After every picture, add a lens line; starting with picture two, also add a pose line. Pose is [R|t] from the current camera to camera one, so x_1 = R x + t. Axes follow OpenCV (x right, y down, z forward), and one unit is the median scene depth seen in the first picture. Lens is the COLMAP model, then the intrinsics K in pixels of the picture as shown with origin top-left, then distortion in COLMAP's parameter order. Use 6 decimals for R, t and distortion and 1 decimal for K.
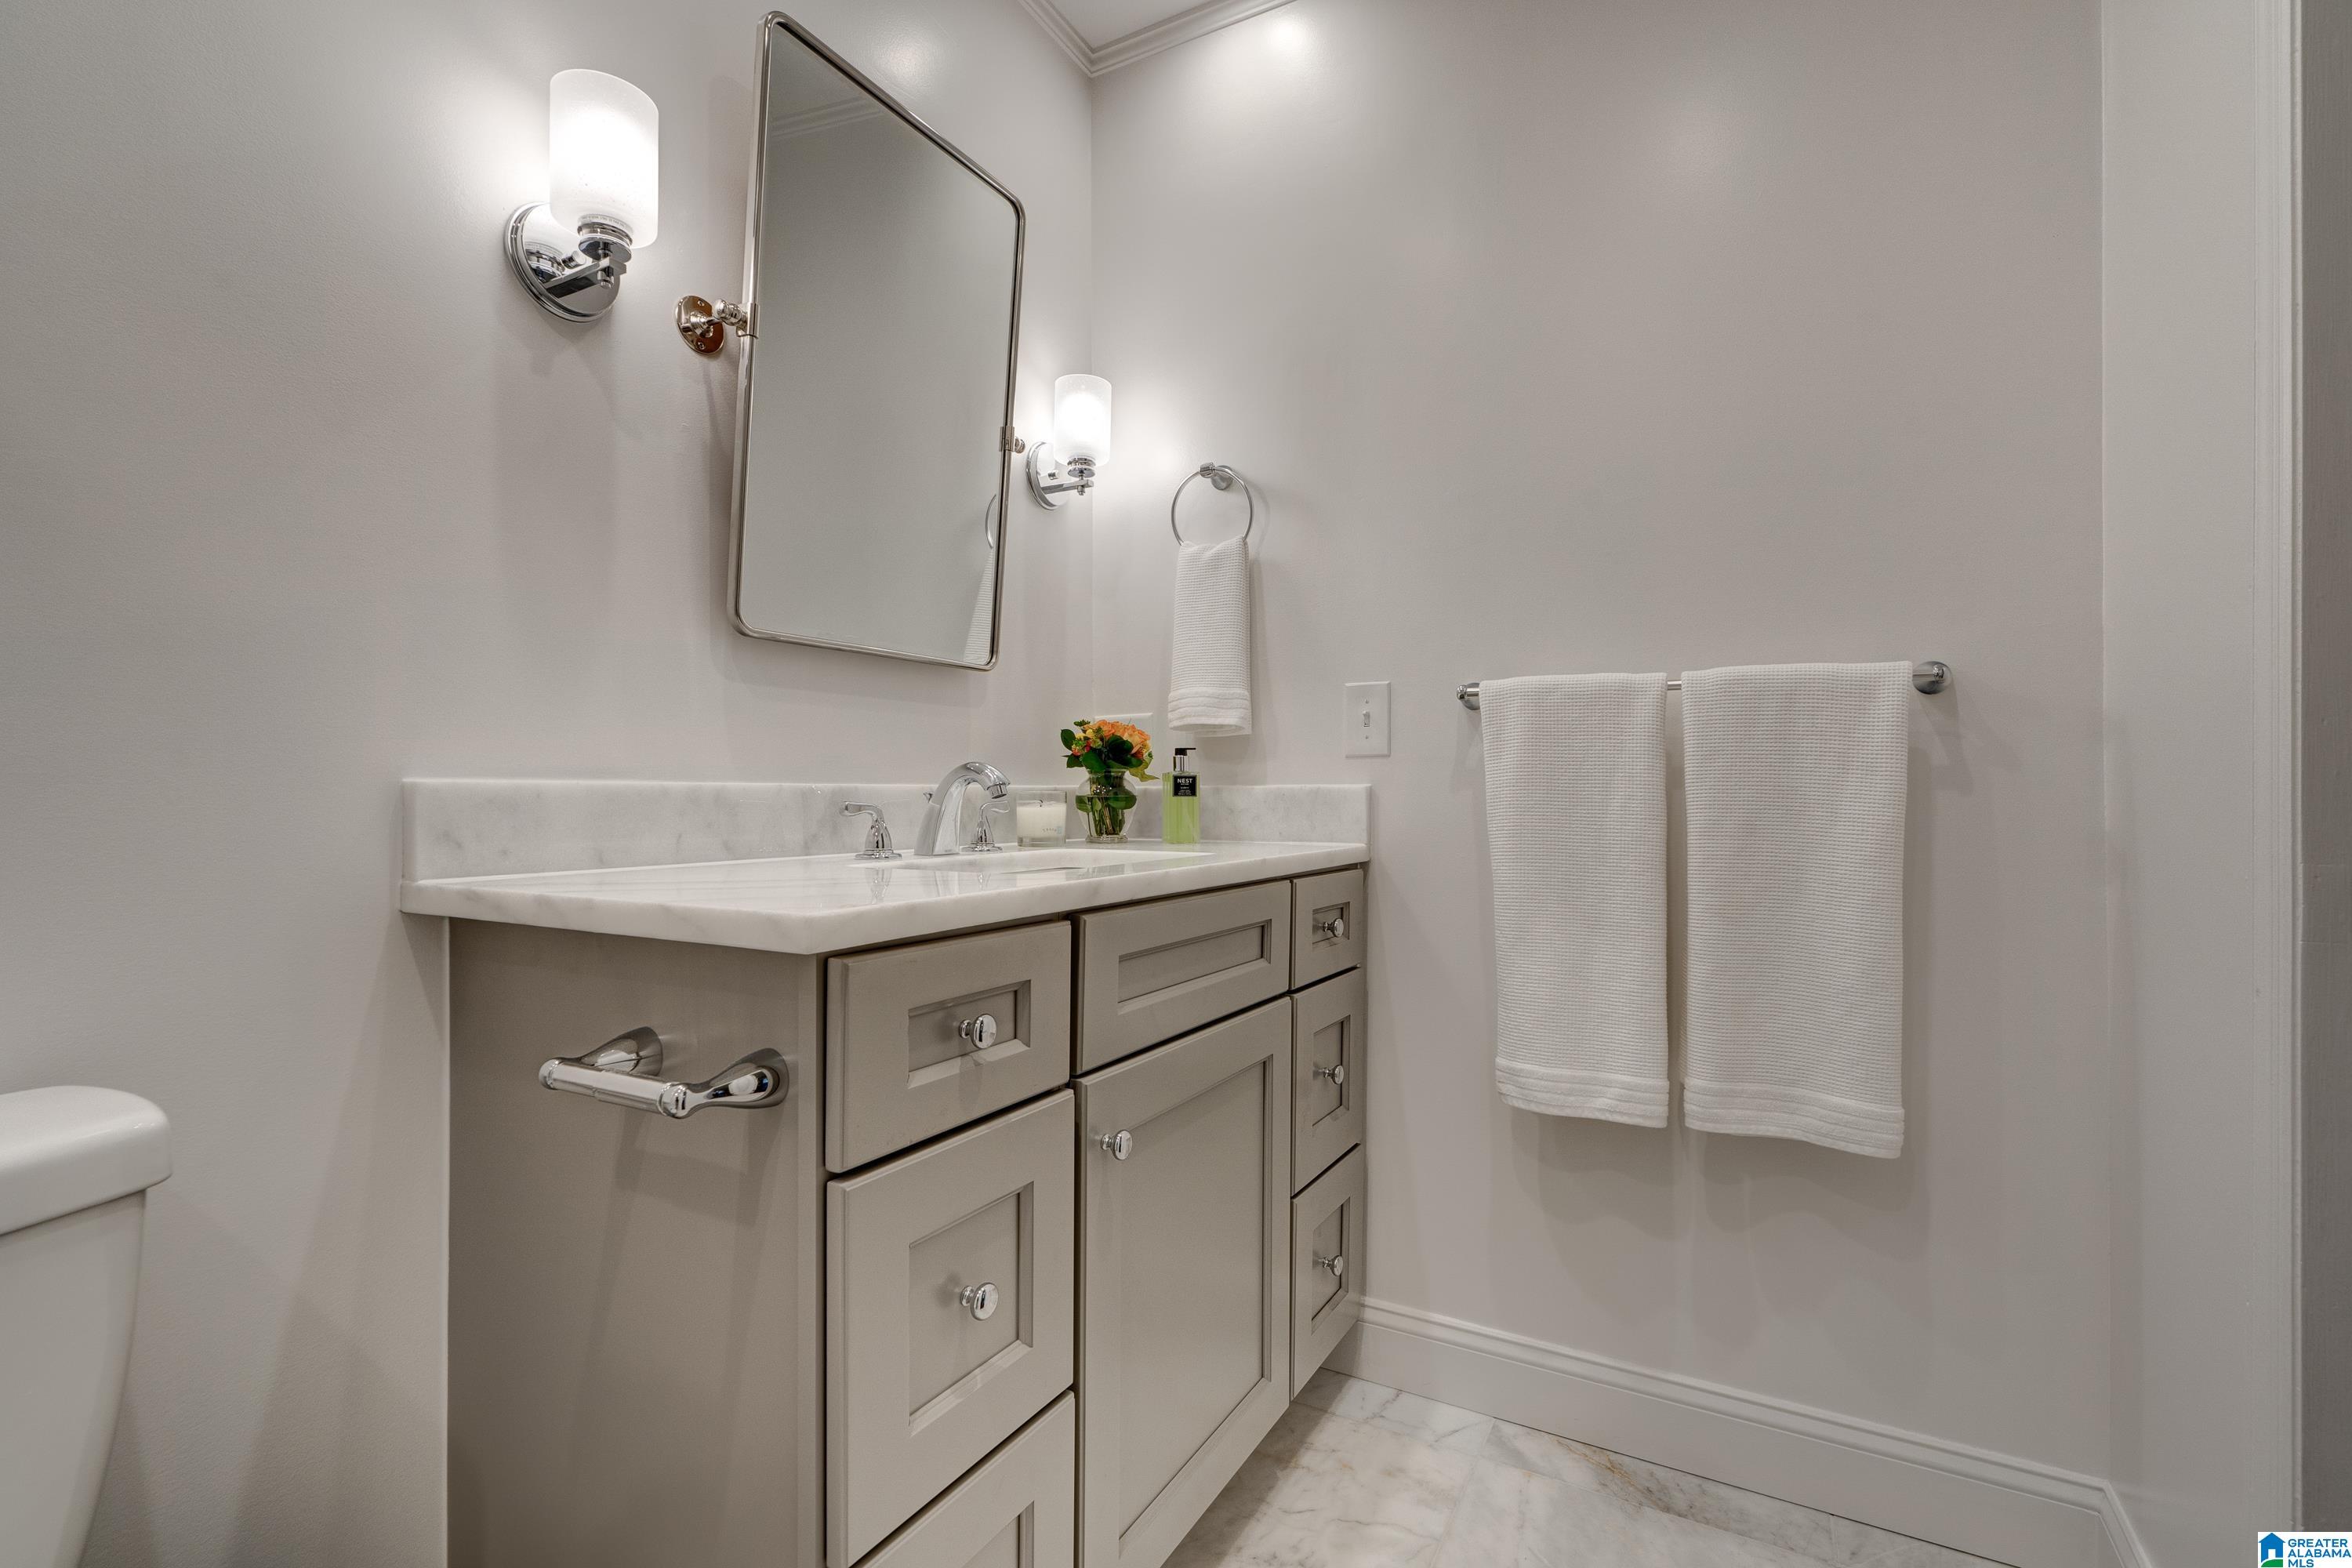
lens RADIAL K [[1074.7, 0, 1169.0], [0, 1074.7, 789.9], [0, 0, 1]] dist [-0.001277, -0.000107]
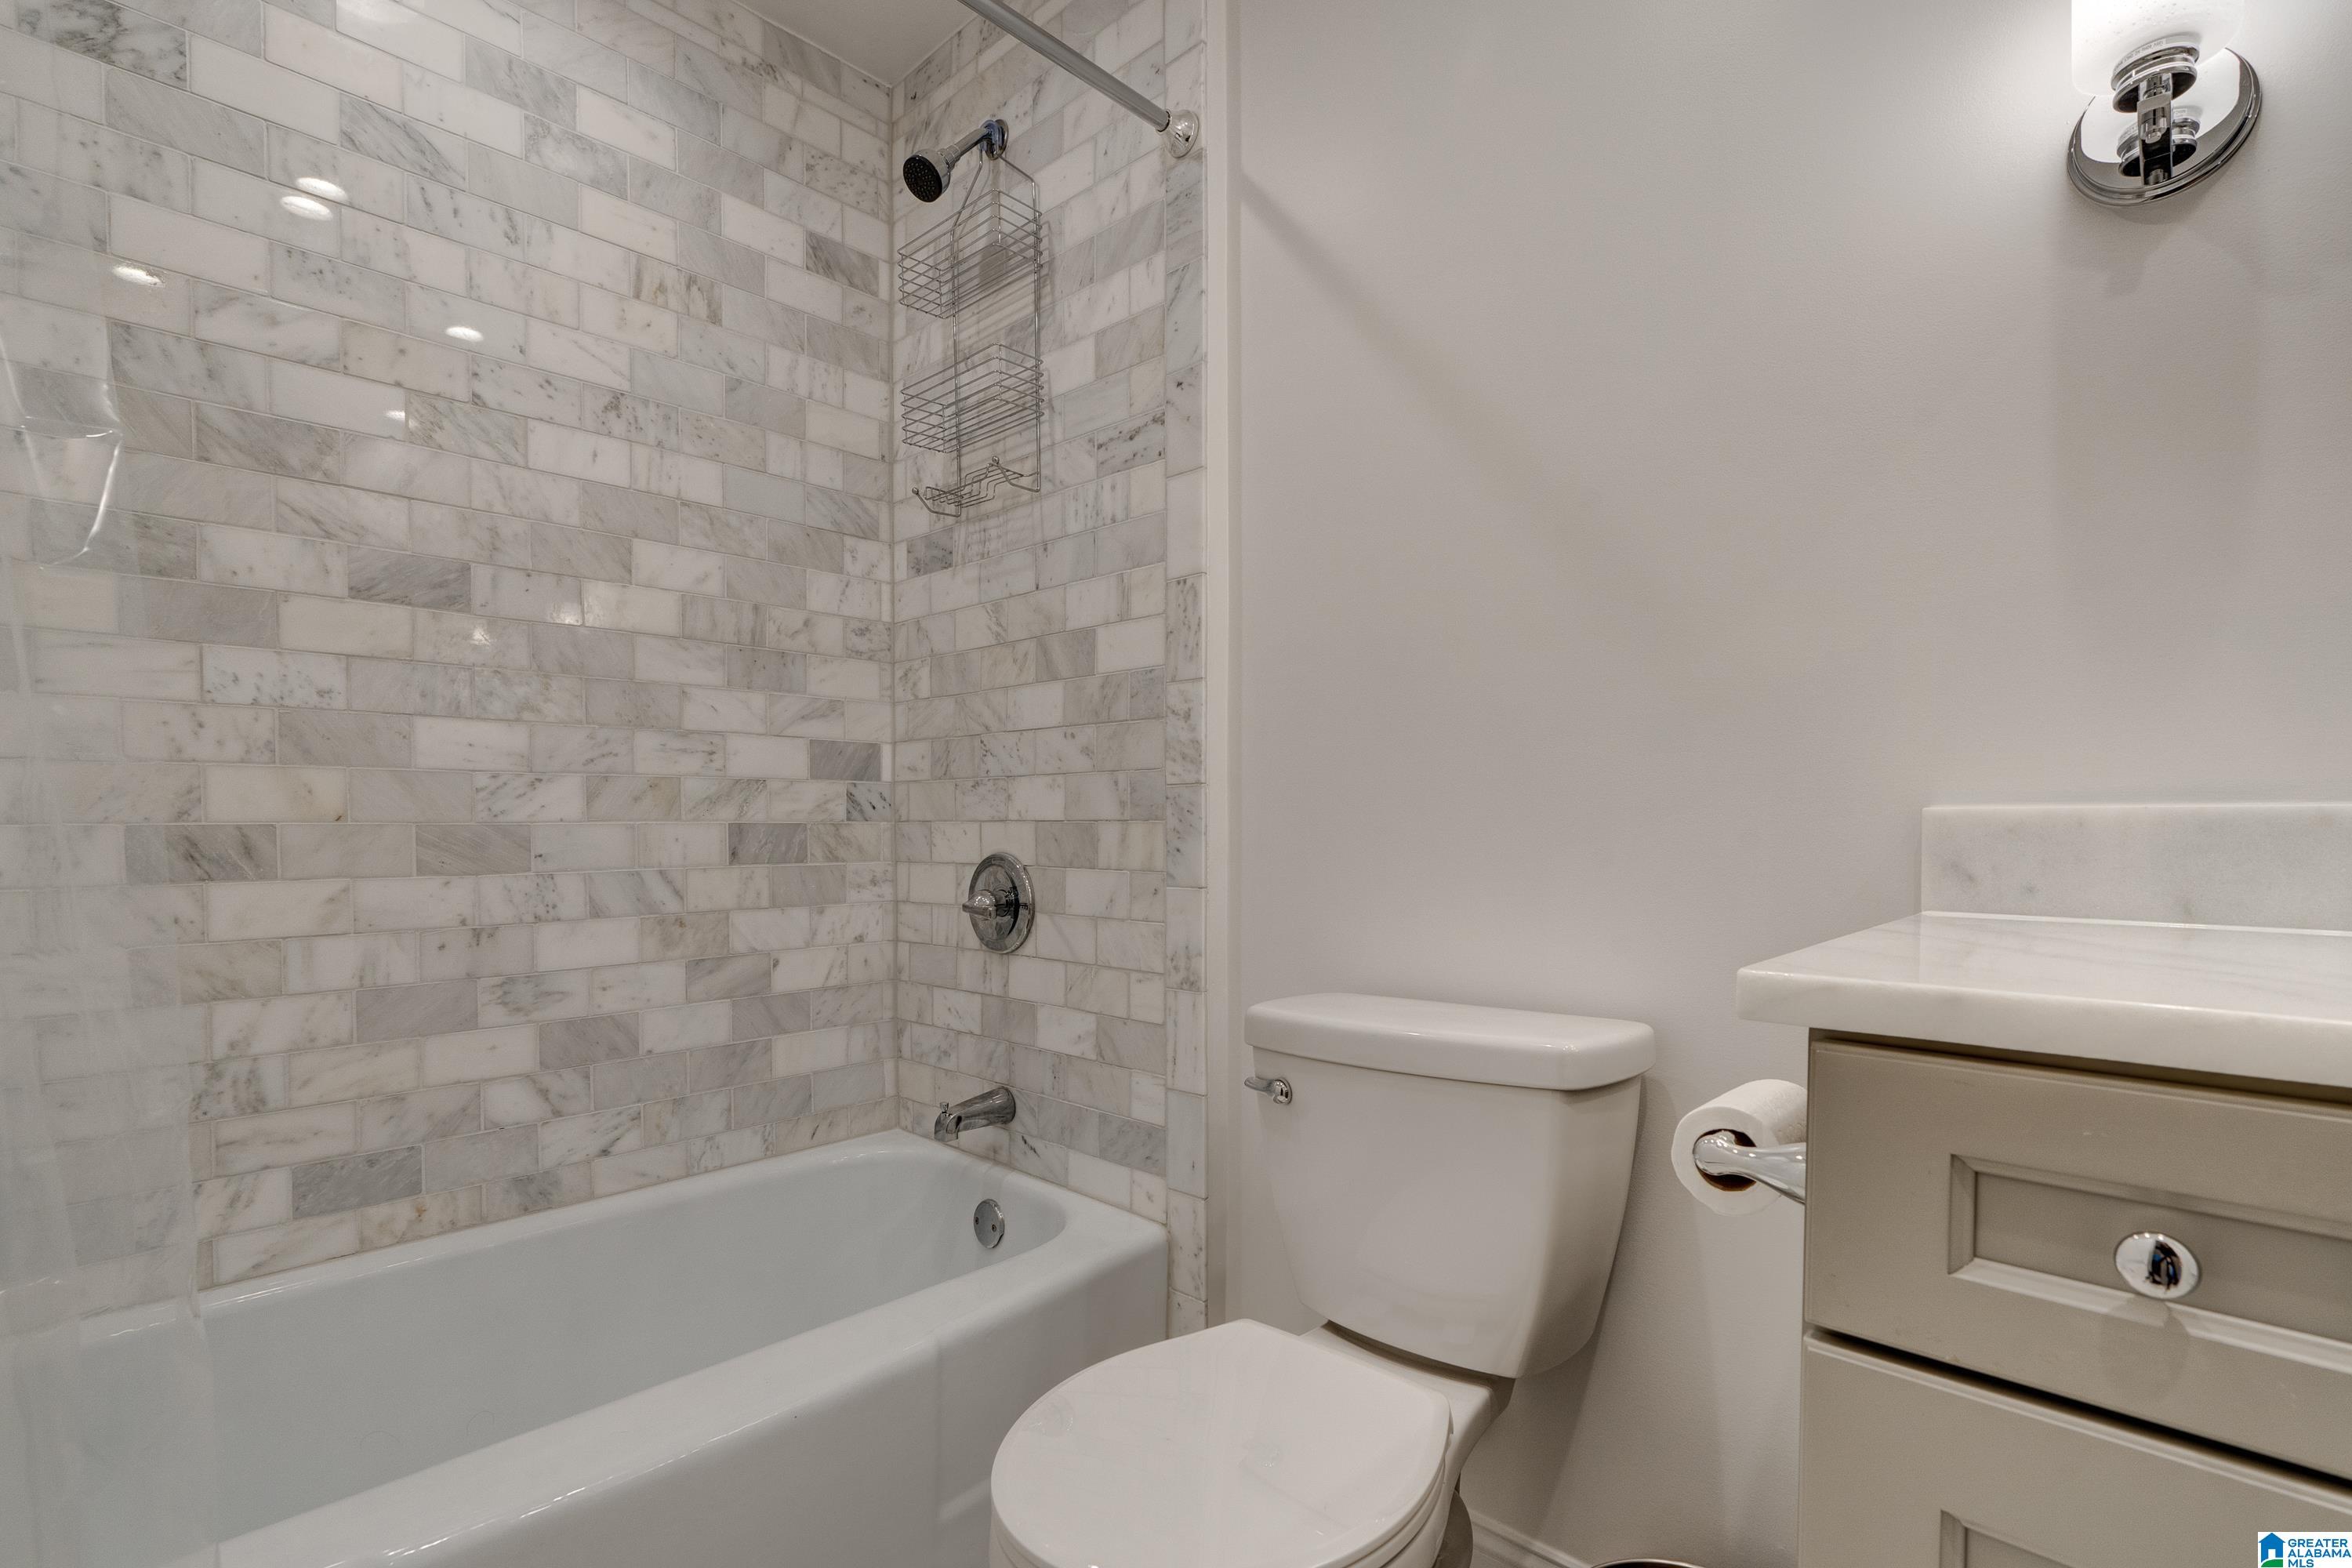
lens RADIAL K [[1074.7, 0, 1169.0], [0, 1074.7, 789.9], [0, 0, 1]] dist [-0.001277, -0.000107]
pose [[-0.241709, -0.031144, -0.969849, 0.356600], [-0.001168, 0.999493, -0.031805, 0.006499], [0.970348, -0.006555, -0.241623, 0.524367]]
